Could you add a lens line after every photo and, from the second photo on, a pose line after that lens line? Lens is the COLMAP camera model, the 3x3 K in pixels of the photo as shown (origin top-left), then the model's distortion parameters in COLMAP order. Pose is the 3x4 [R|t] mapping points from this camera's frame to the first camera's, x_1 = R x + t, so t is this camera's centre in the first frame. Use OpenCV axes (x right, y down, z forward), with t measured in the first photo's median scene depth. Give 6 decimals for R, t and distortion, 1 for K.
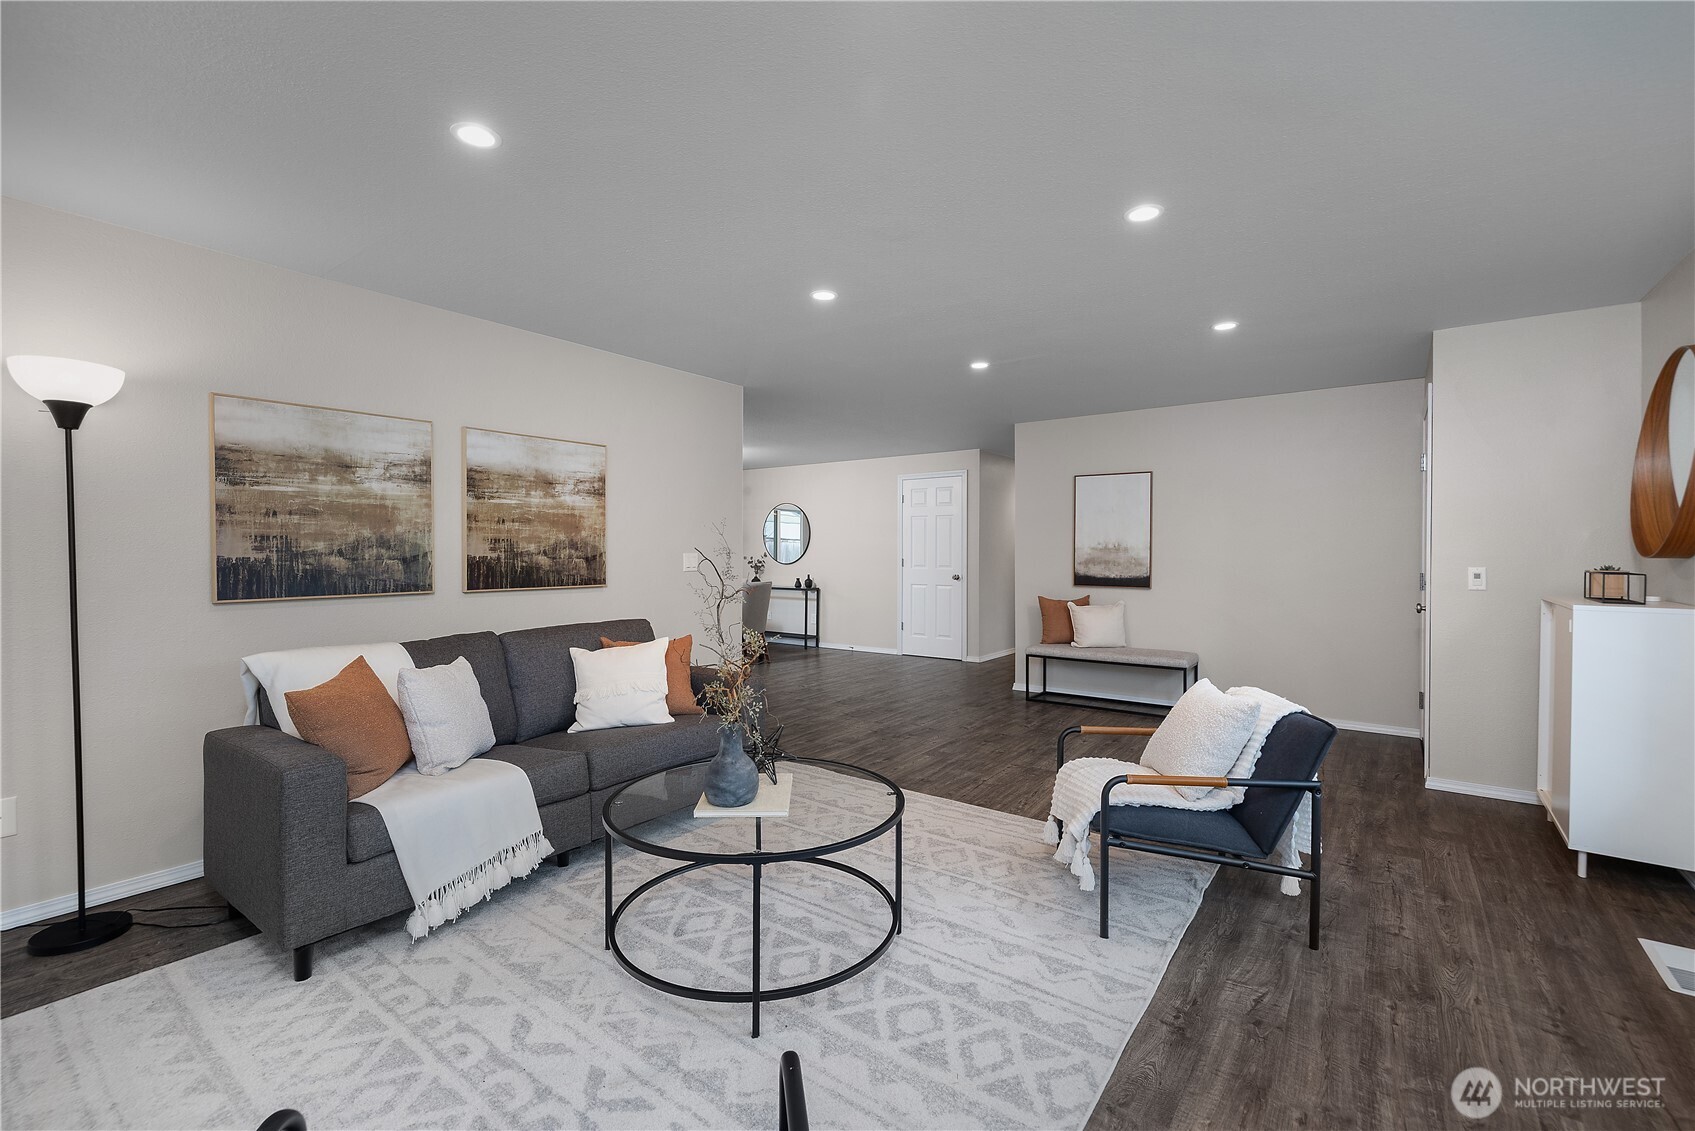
lens RADIAL K [[723.3, 0, 847.5], [0, 723.3, 565.5], [0, 0, 1]] dist [0.002565, 0.000407]
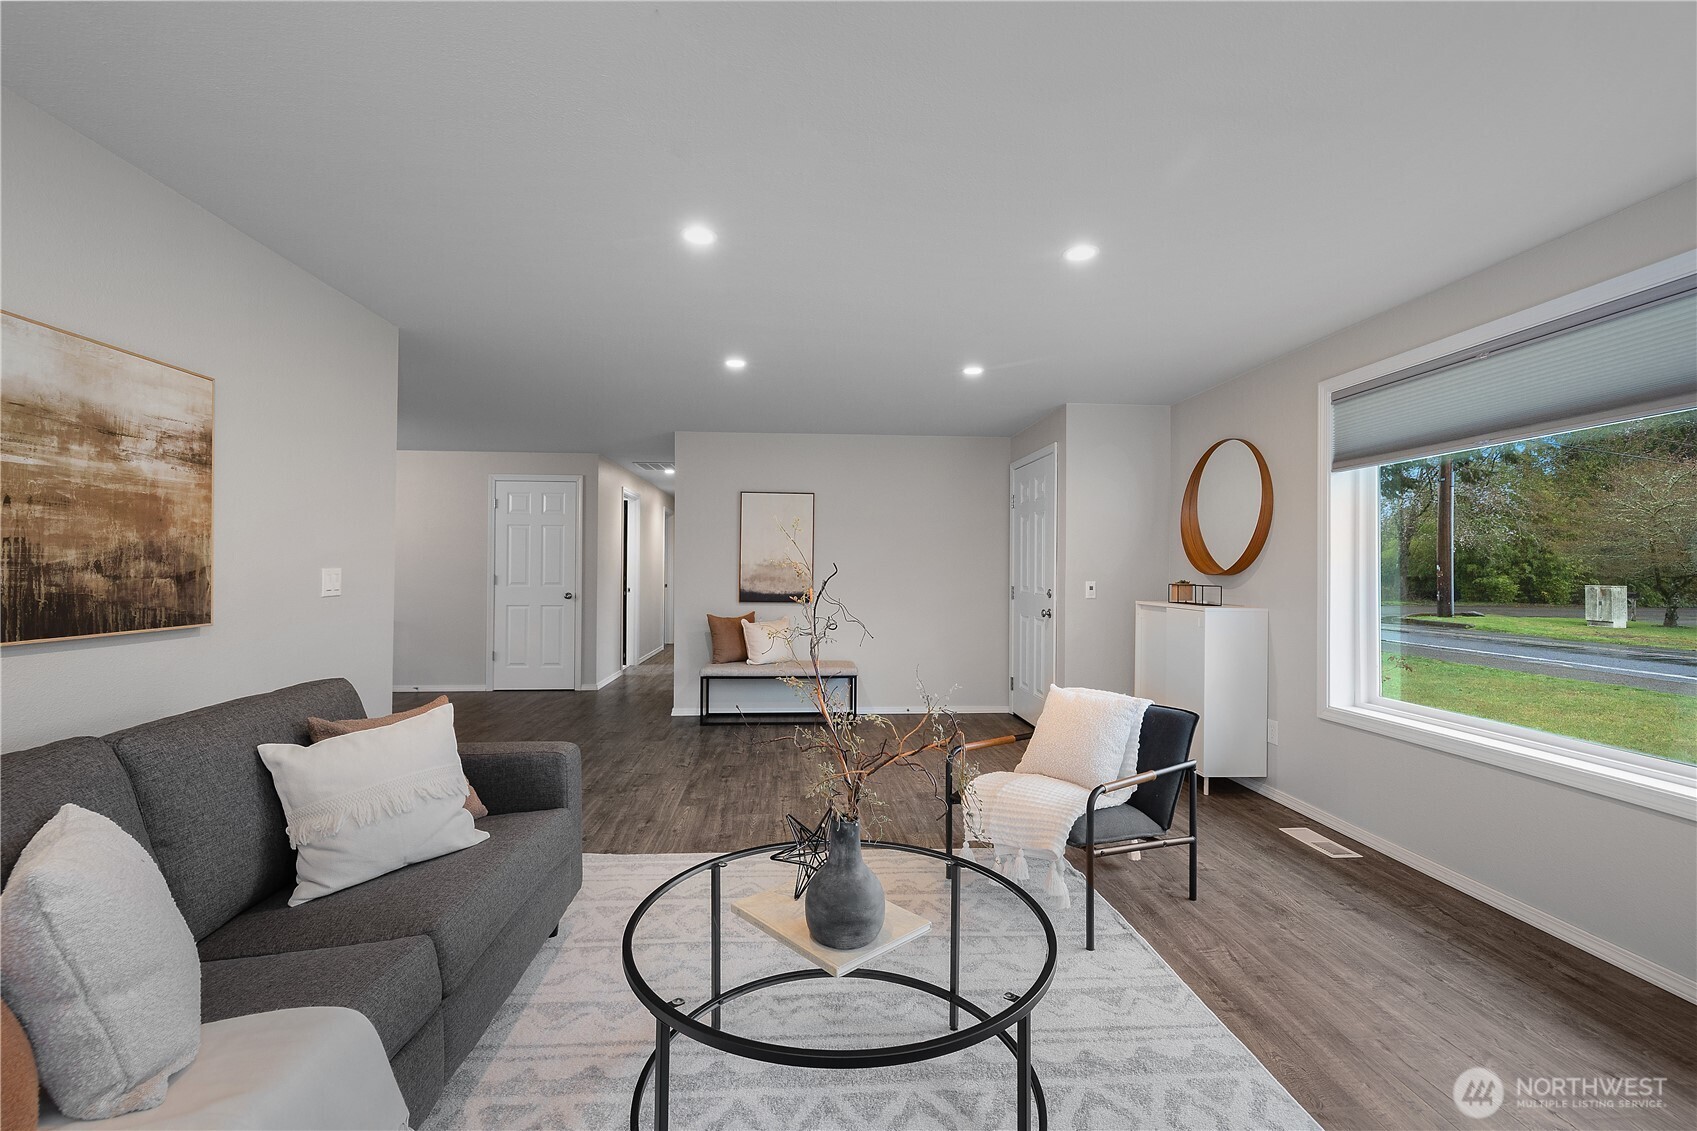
lens RADIAL K [[709.5, 0, 834.1], [0, 709.5, 569.7], [0, 0, 1]] dist [-0.000276, 0.000084]
pose [[0.766144, 0.003226, 0.642661, -0.330424], [0.006784, 0.999891, -0.013107, -0.005138], [-0.642634, 0.014402, 0.766038, 0.271001]]
